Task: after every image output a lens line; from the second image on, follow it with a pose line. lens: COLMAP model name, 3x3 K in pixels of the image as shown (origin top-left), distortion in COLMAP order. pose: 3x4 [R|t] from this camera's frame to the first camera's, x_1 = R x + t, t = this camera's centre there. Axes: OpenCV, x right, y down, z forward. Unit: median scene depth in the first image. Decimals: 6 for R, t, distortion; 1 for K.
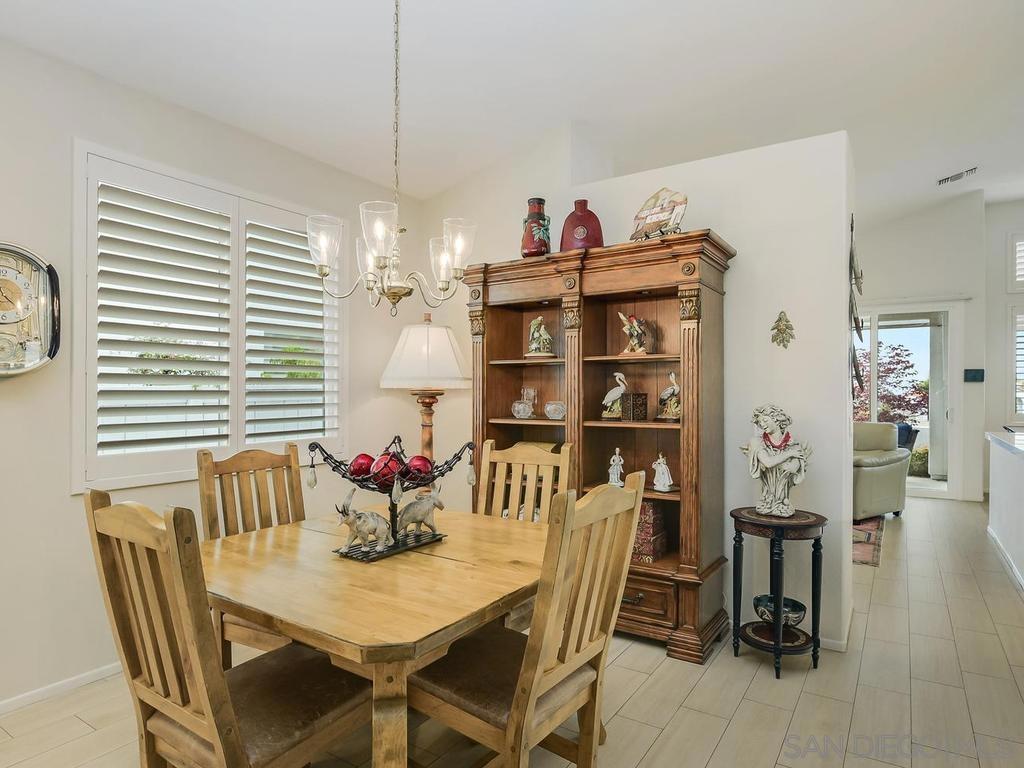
lens RADIAL K [[578.9, 0, 515.6], [0, 578.9, 398.5], [0, 0, 1]] dist [-0.009260, -0.000930]
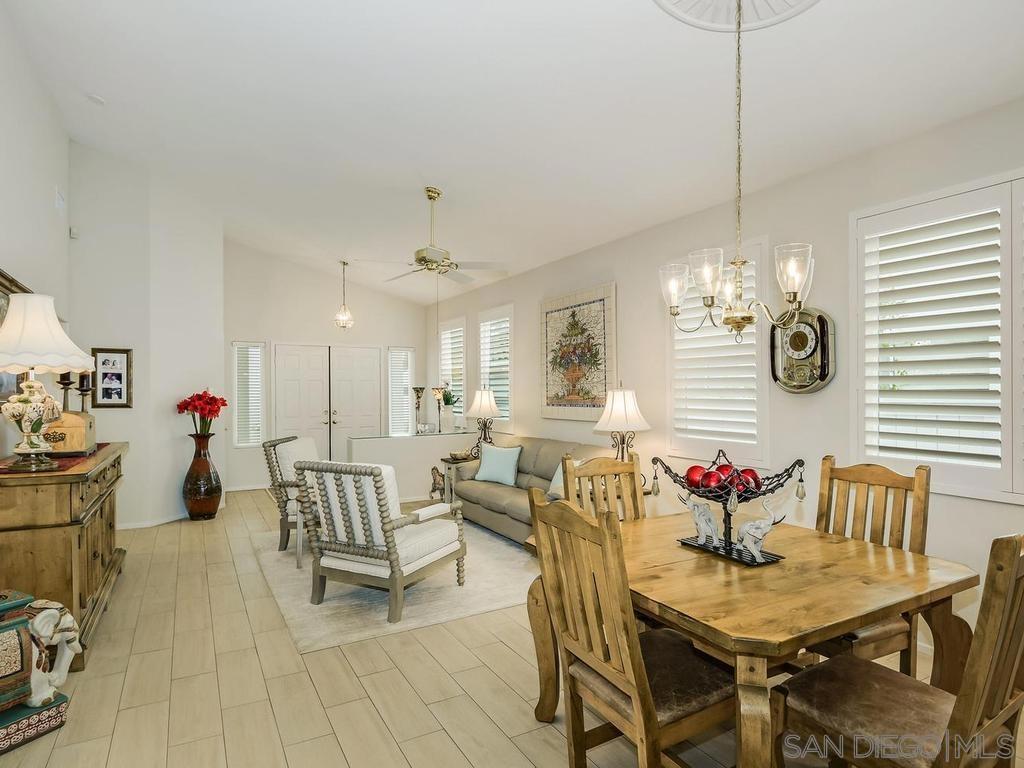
lens RADIAL K [[578.9, 0, 514.3], [0, 578.9, 388.9], [0, 0, 1]] dist [-0.009260, -0.000930]
pose [[-0.443790, 0.001083, -0.896130, 0.626024], [-0.009393, 0.999939, 0.005859, -0.036873], [0.896082, 0.011017, -0.443752, 0.716471]]
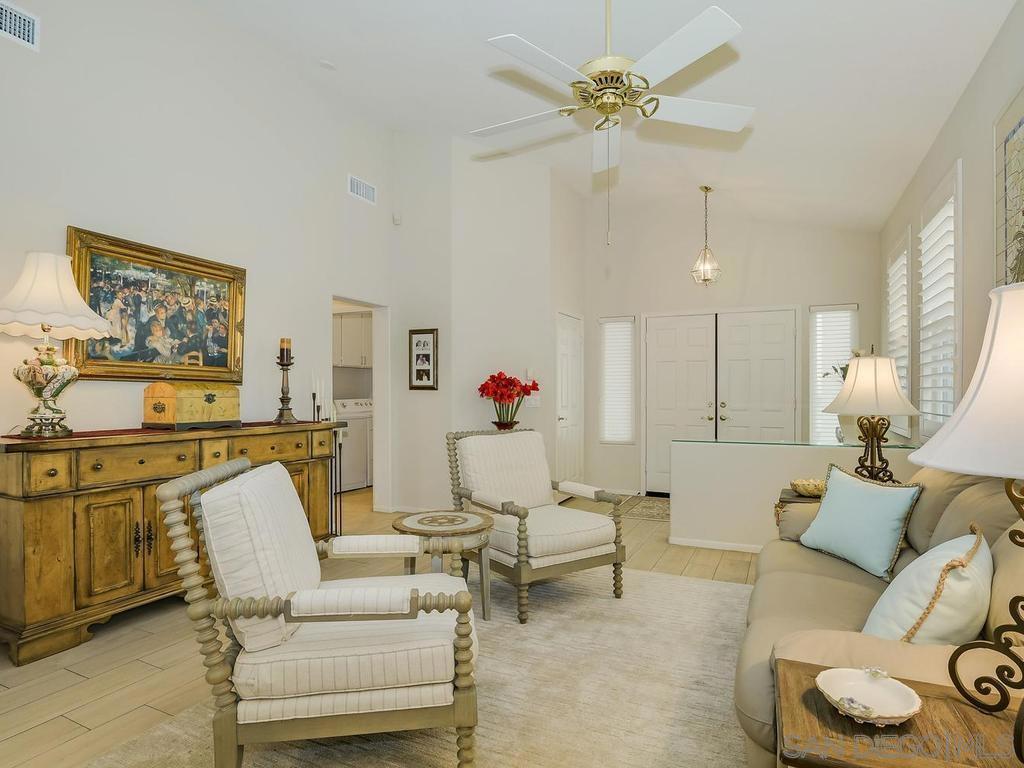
lens RADIAL K [[578.9, 0, 507.8], [0, 578.9, 392.4], [0, 0, 1]] dist [-0.009260, -0.000930]
pose [[-0.990549, 0.002187, -0.137139, -0.446243], [-0.000095, 0.999862, 0.016634, 0.023487], [0.137156, 0.016490, -0.990412, 0.582696]]
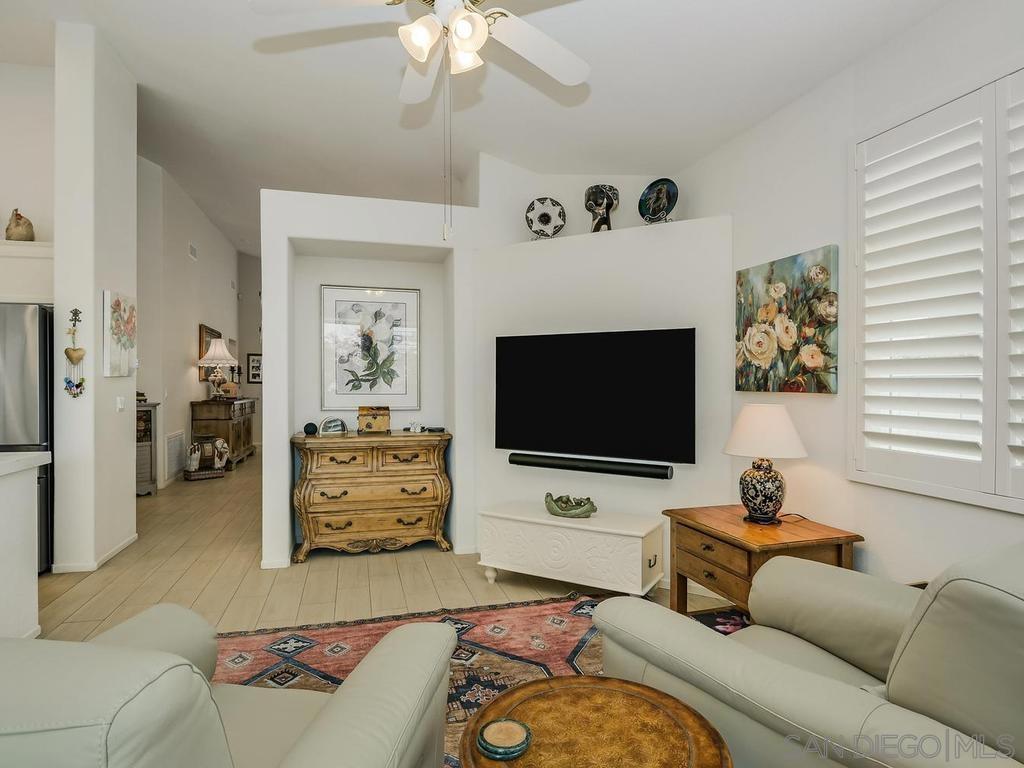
lens RADIAL K [[578.9, 0, 503.2], [0, 578.9, 378.8], [0, 0, 1]] dist [-0.009260, -0.000930]
pose [[-0.659095, -0.007177, -0.752025, 1.259855], [-0.016432, 0.999853, 0.004859, -0.027259], [0.751880, 0.015560, -0.659117, 2.313667]]
